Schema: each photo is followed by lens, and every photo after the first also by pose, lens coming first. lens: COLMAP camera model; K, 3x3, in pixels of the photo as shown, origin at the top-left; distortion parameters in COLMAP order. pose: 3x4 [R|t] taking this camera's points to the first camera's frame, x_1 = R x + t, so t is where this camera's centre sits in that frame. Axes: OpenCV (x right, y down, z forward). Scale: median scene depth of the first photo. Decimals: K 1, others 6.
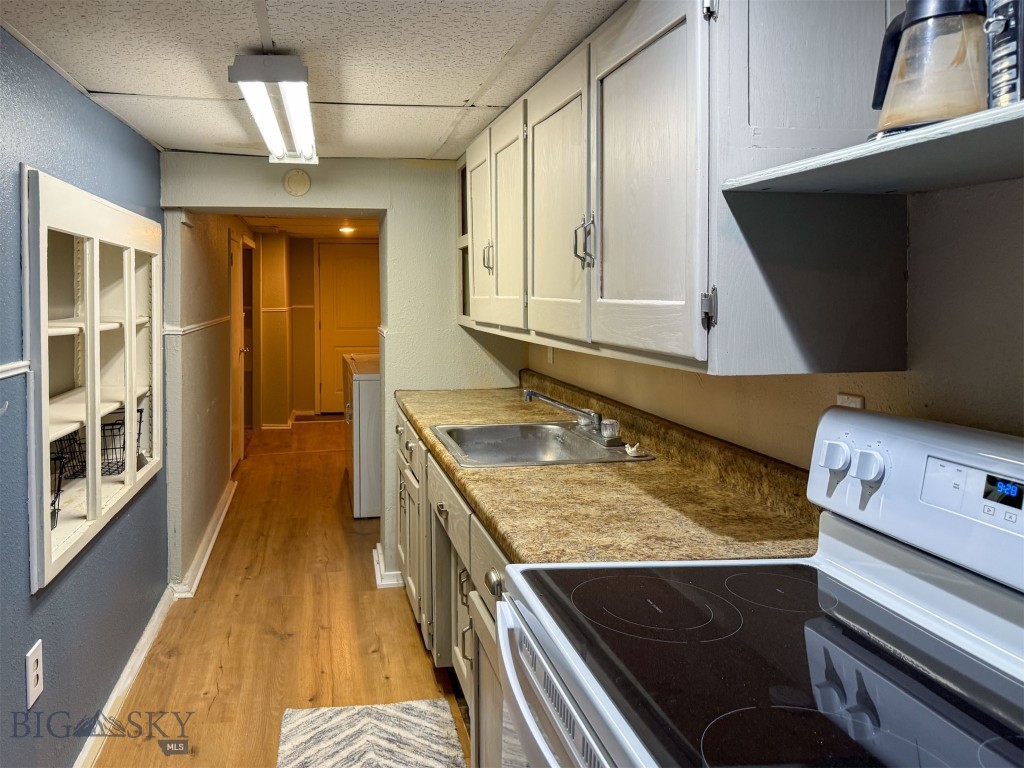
lens RADIAL K [[731.5, 0, 512.0], [0, 731.5, 384.0], [0, 0, 1]] dist [0.070247, -0.085280]
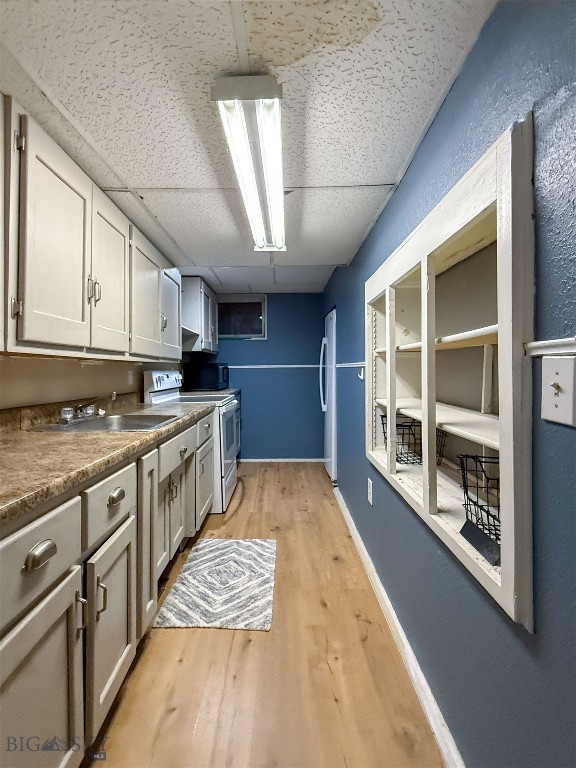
lens RADIAL K [[314.6, 0, 288.0], [0, 314.6, 384.0], [0, 0, 1]] dist [0.000970, 0.000050]
pose [[-0.974286, -0.008689, 0.225145, -0.456594], [0.031484, 0.984202, 0.174226, -0.085535], [-0.223103, 0.176835, -0.958621, 1.440678]]
